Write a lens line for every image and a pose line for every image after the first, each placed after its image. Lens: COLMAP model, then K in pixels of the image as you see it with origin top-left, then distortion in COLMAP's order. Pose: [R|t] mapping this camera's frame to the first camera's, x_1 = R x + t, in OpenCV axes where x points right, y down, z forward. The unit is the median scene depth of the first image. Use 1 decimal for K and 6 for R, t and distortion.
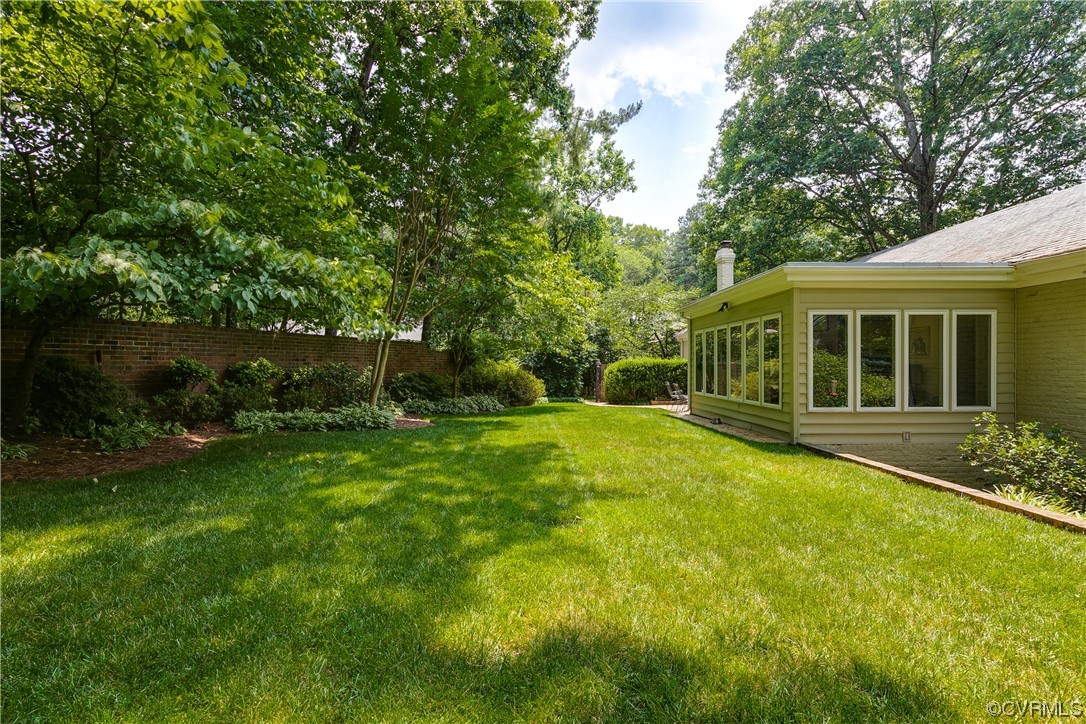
lens RADIAL K [[498.4, 0, 541.6], [0, 498.4, 366.5], [0, 0, 1]] dist [0.012312, -0.001384]
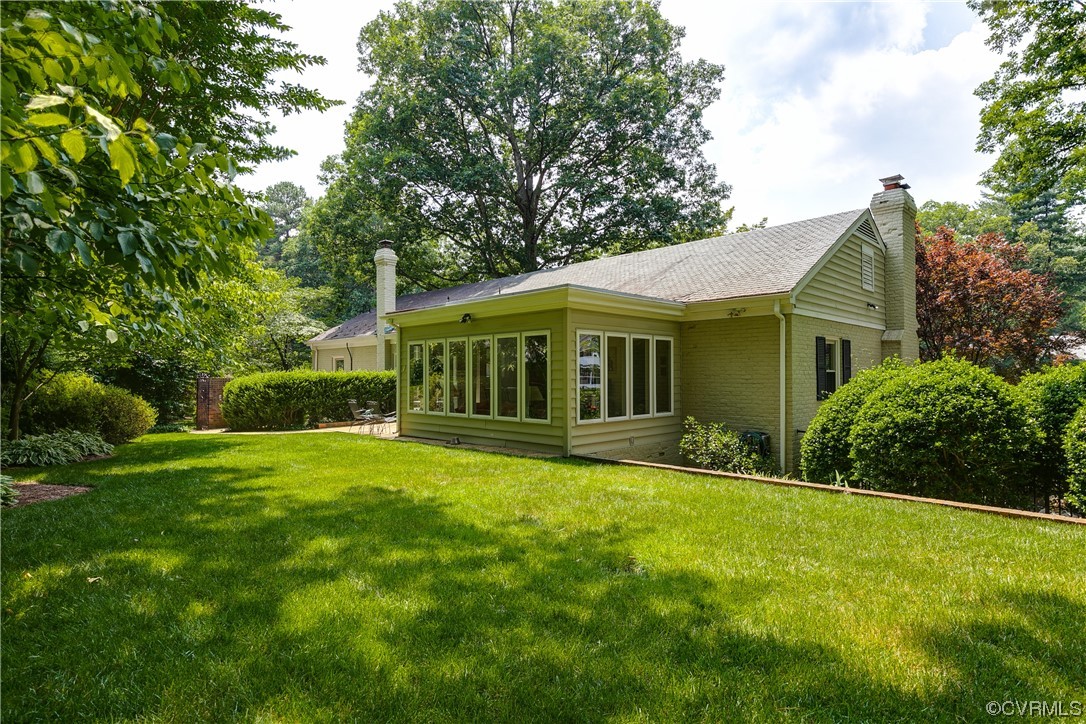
lens RADIAL K [[573.2, 0, 542.2], [0, 573.2, 361.1], [0, 0, 1]] dist [-0.000668, 0.000237]
pose [[0.718861, 0.014247, 0.695007, -0.310690], [0.004843, 0.999663, -0.025502, -0.012207], [-0.695137, 0.021698, 0.718550, 0.142675]]
